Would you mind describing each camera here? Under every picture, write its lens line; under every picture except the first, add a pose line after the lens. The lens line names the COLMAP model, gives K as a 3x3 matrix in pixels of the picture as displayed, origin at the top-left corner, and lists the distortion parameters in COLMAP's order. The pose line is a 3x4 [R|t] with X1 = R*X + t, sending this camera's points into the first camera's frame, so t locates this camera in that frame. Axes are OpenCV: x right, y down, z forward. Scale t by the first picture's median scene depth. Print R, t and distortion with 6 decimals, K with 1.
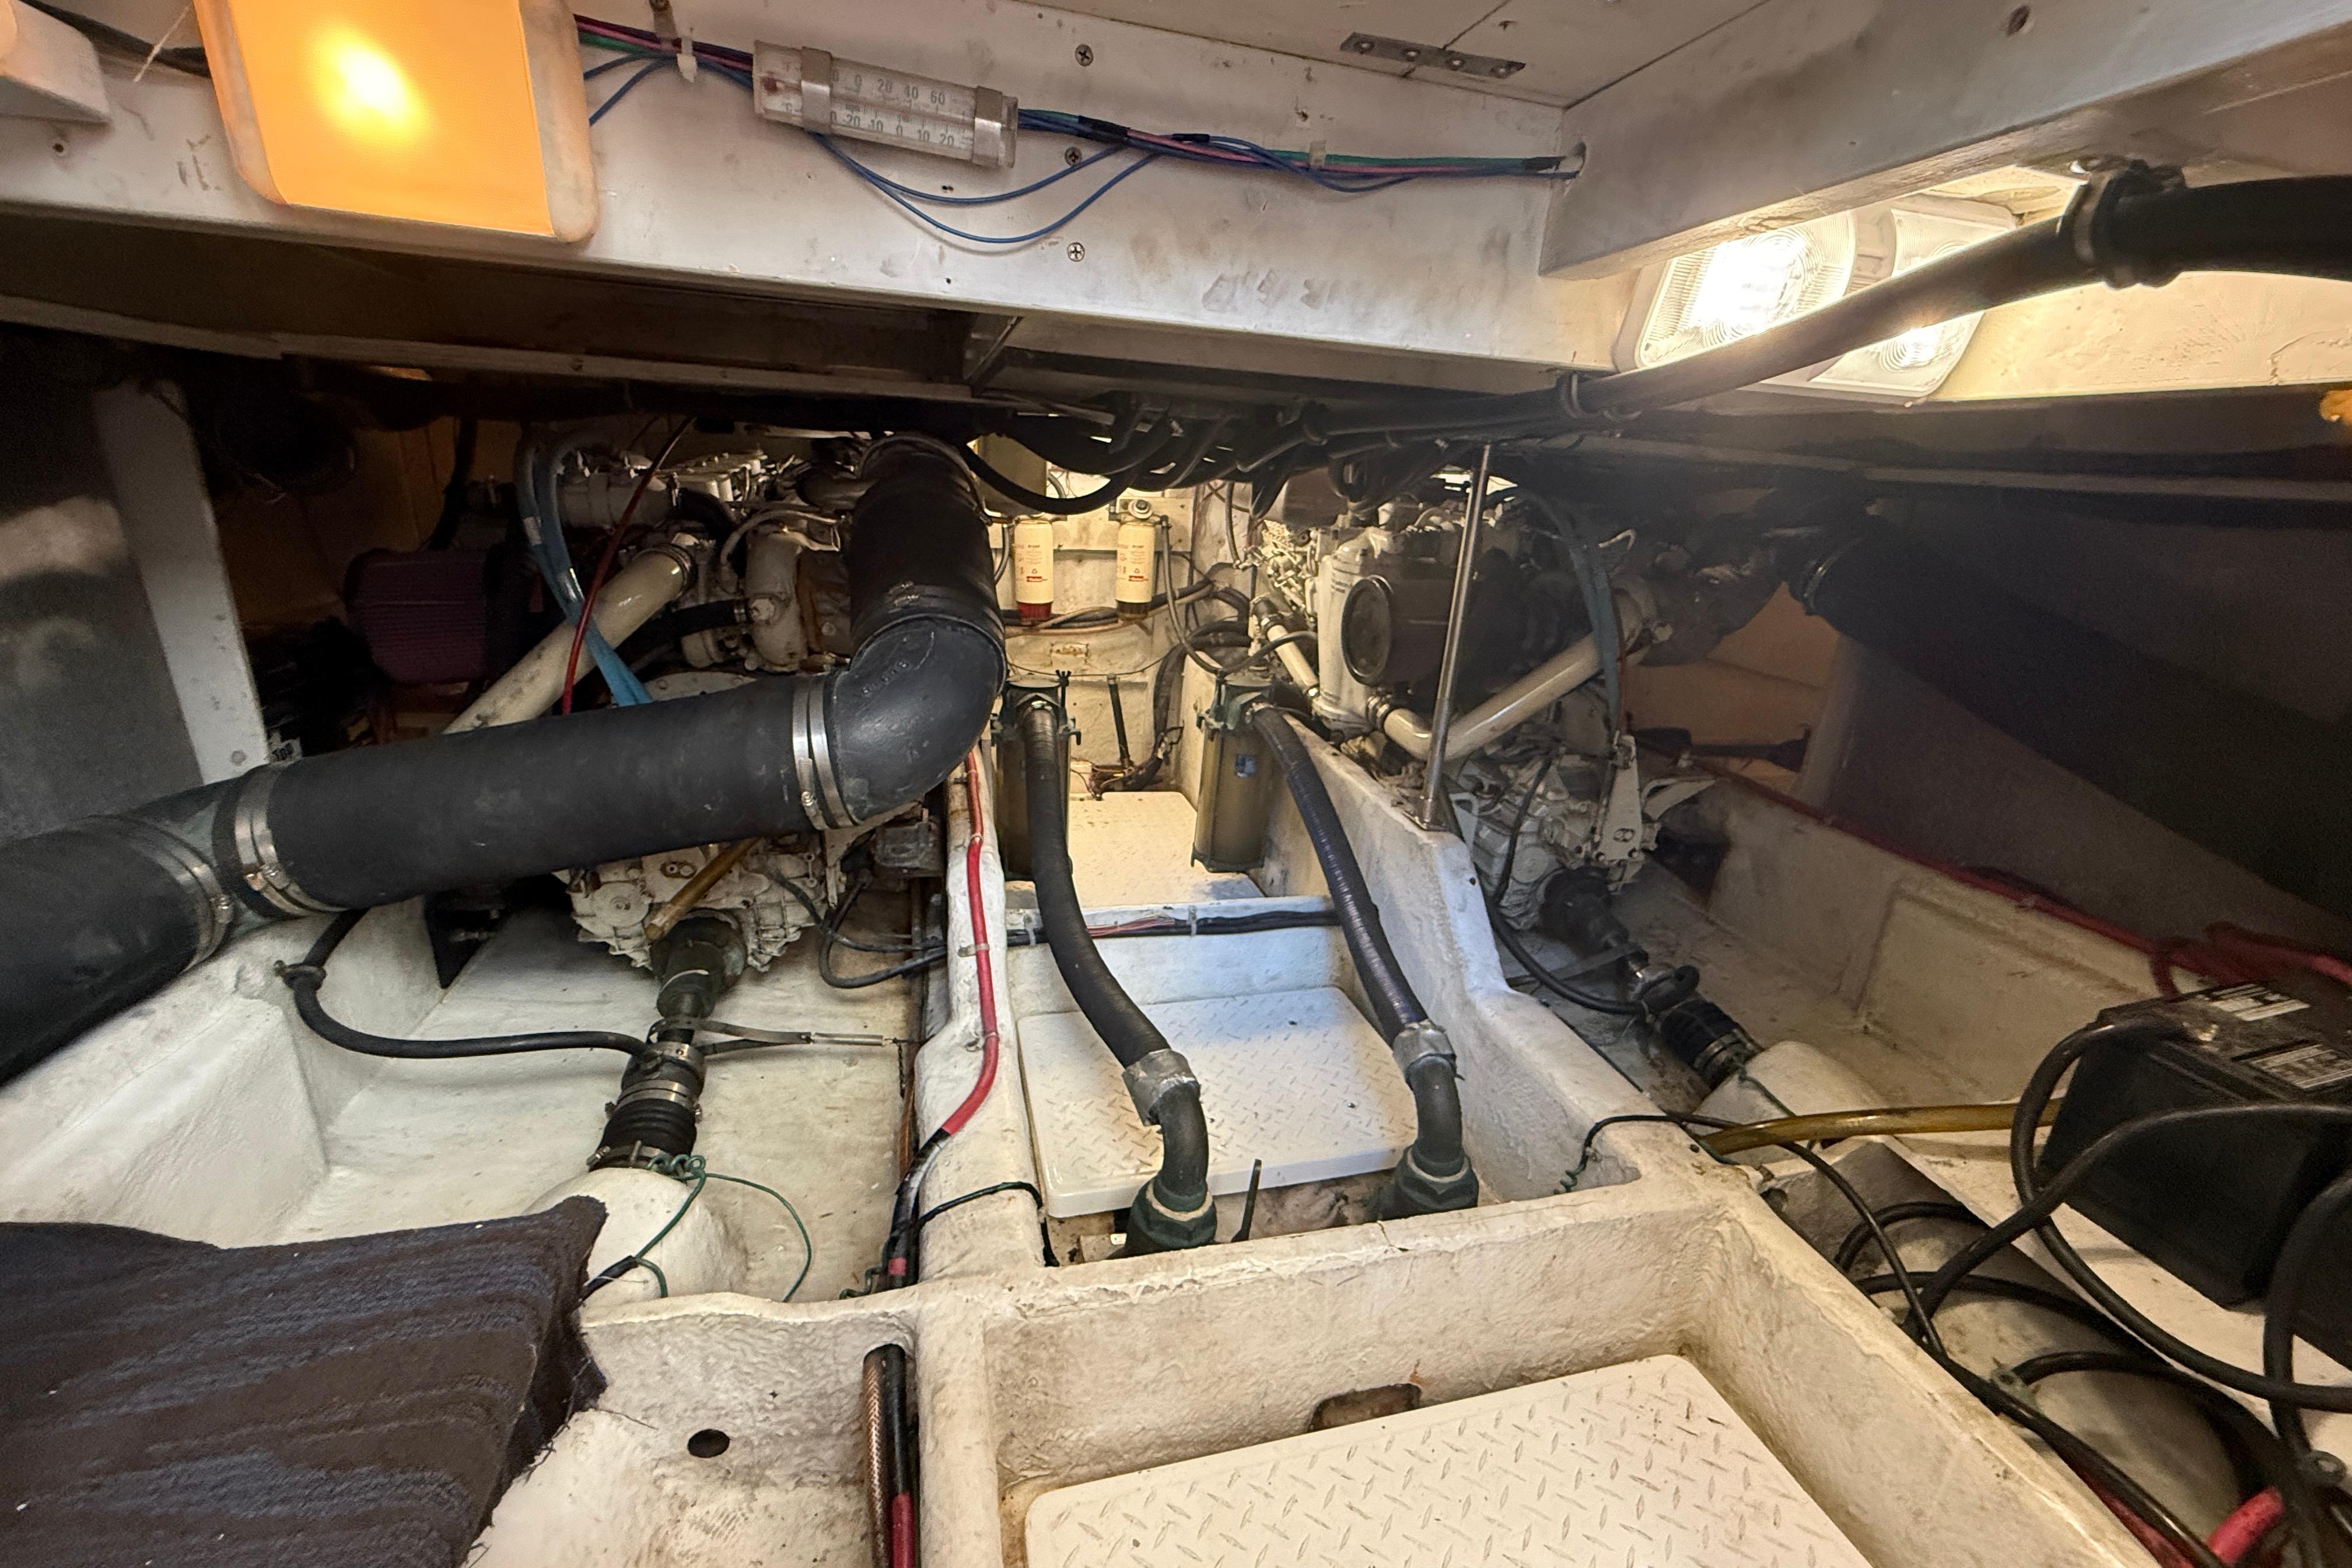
lens RADIAL K [[934.5, 0, 1159.5], [0, 934.5, 785.8], [0, 0, 1]] dist [-0.002822, 0.000266]
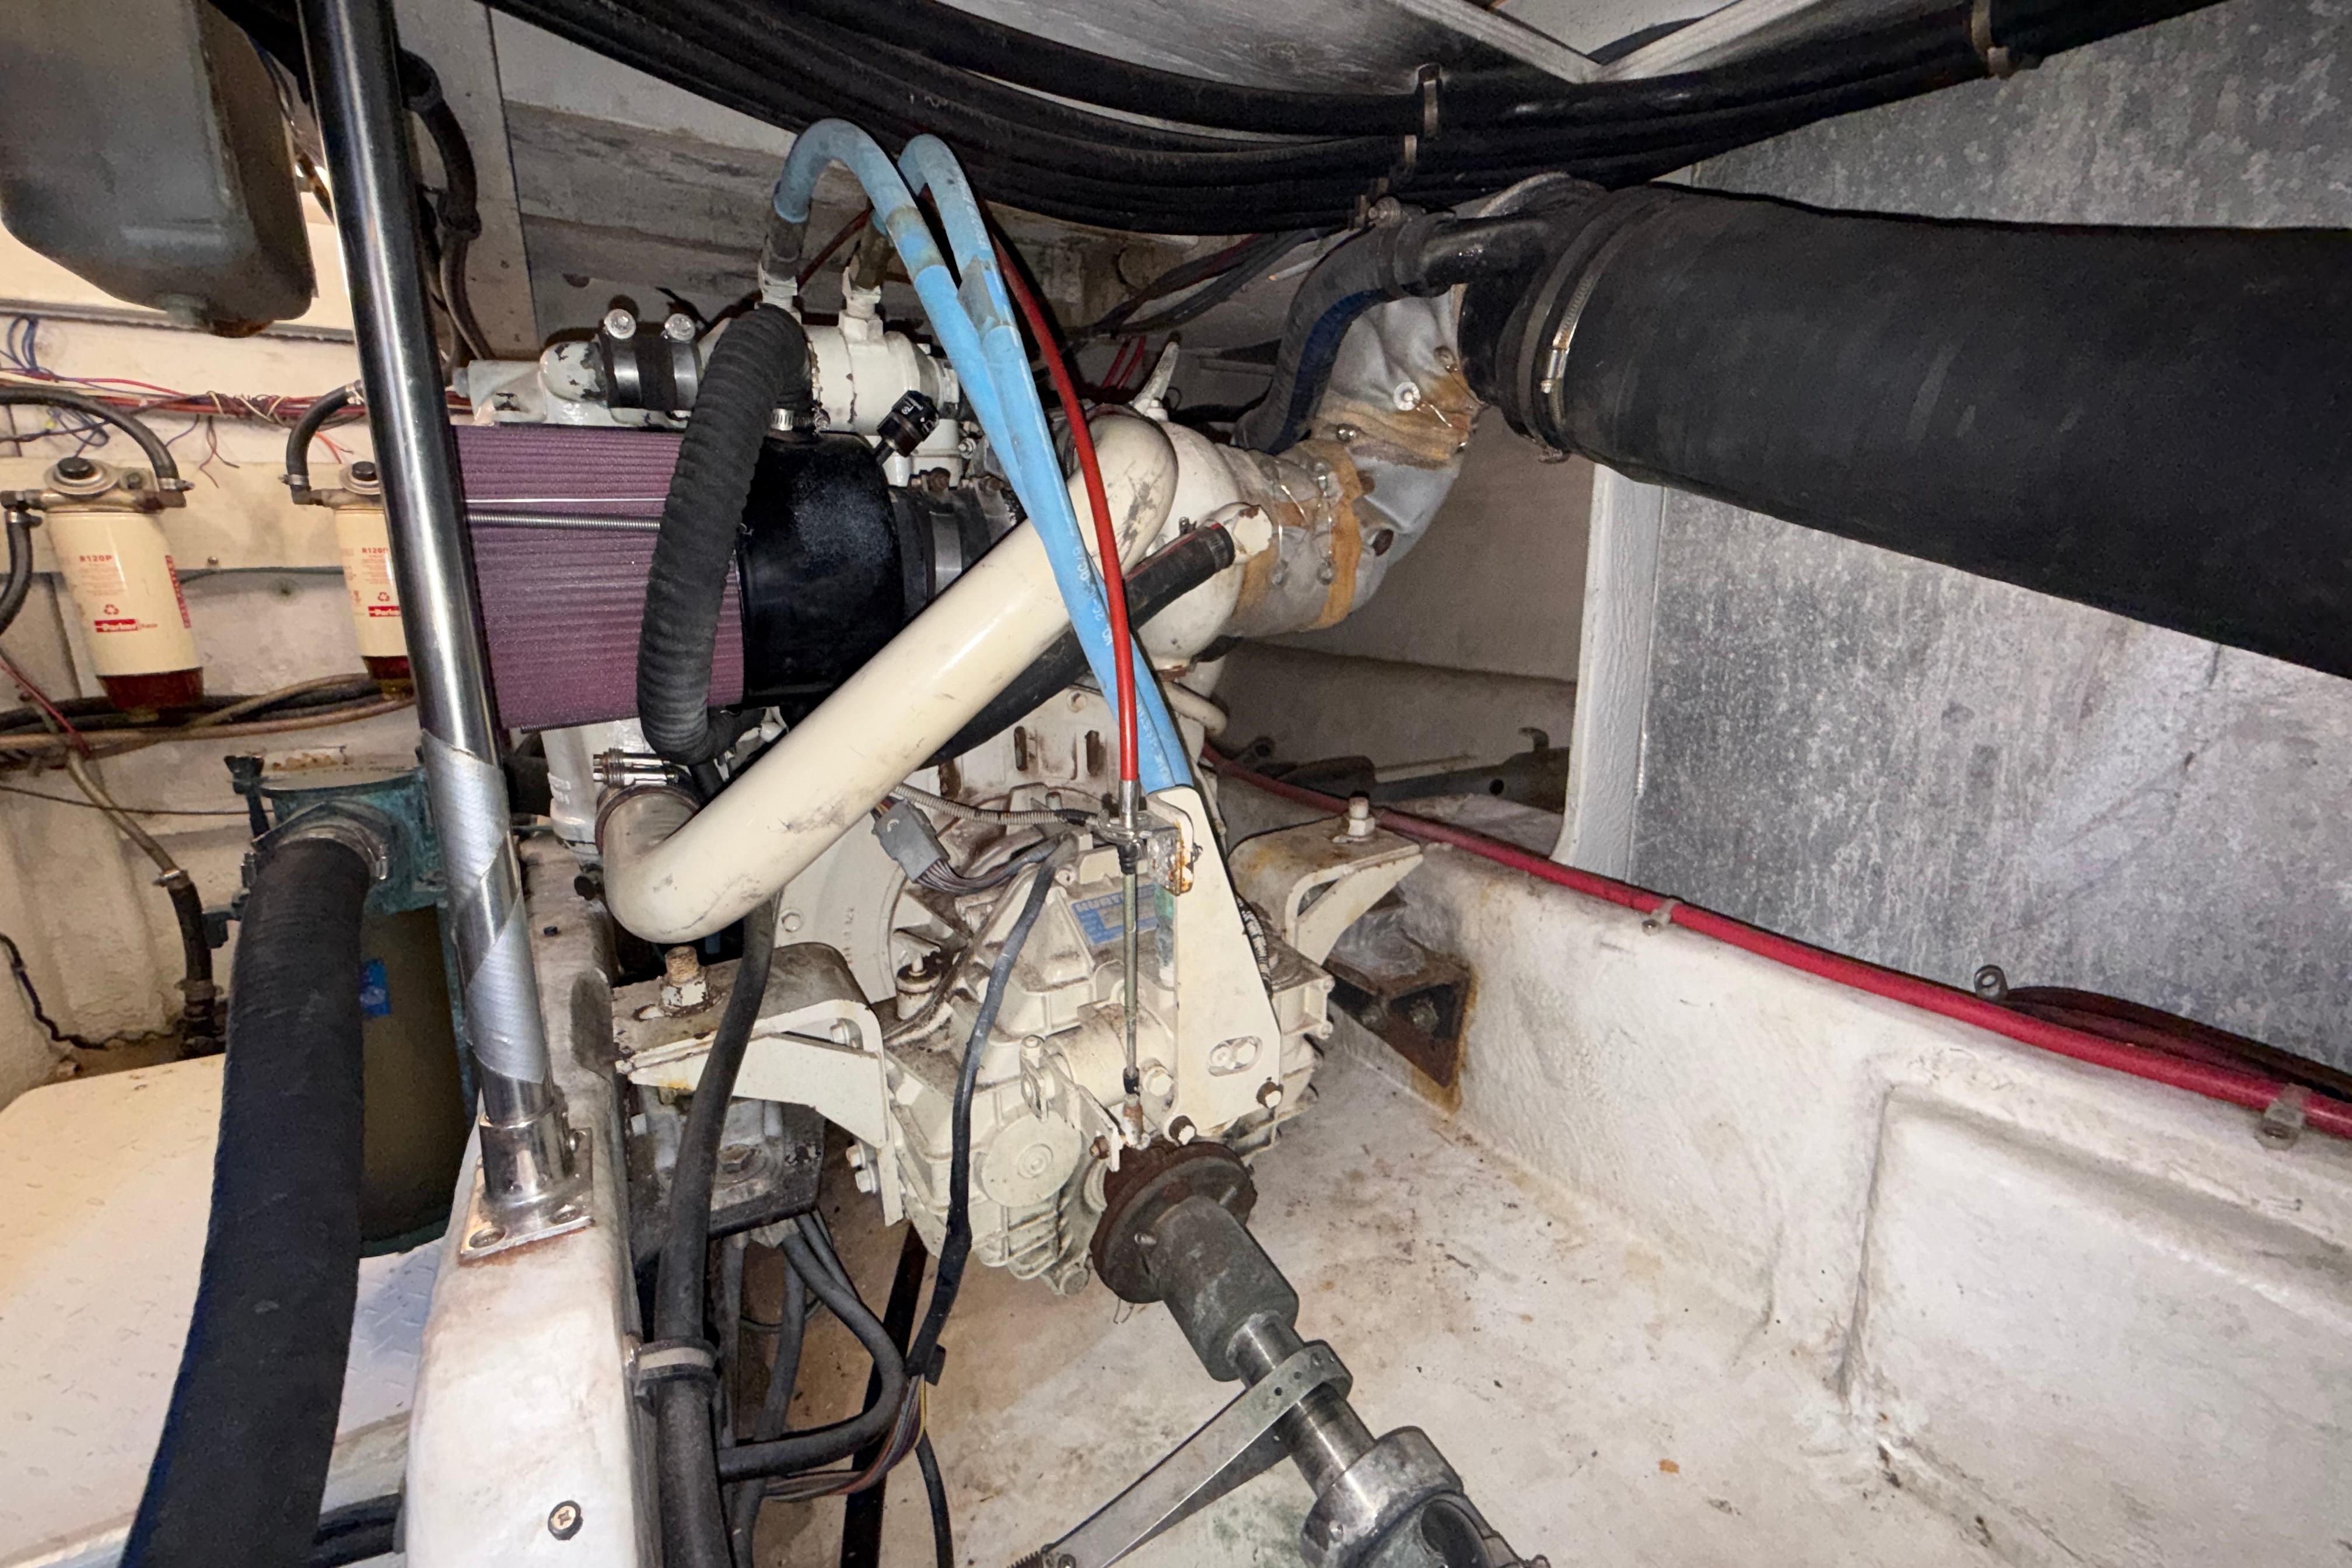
lens RADIAL K [[948.4, 0, 1176.0], [0, 948.4, 784.0], [0, 0, 1]] dist [0.002130, 0.000033]
pose [[0.948226, -0.130970, 0.289335, 0.356432], [0.158385, 0.984649, -0.073359, -0.026418], [-0.275285, 0.115387, 0.954413, 0.595664]]
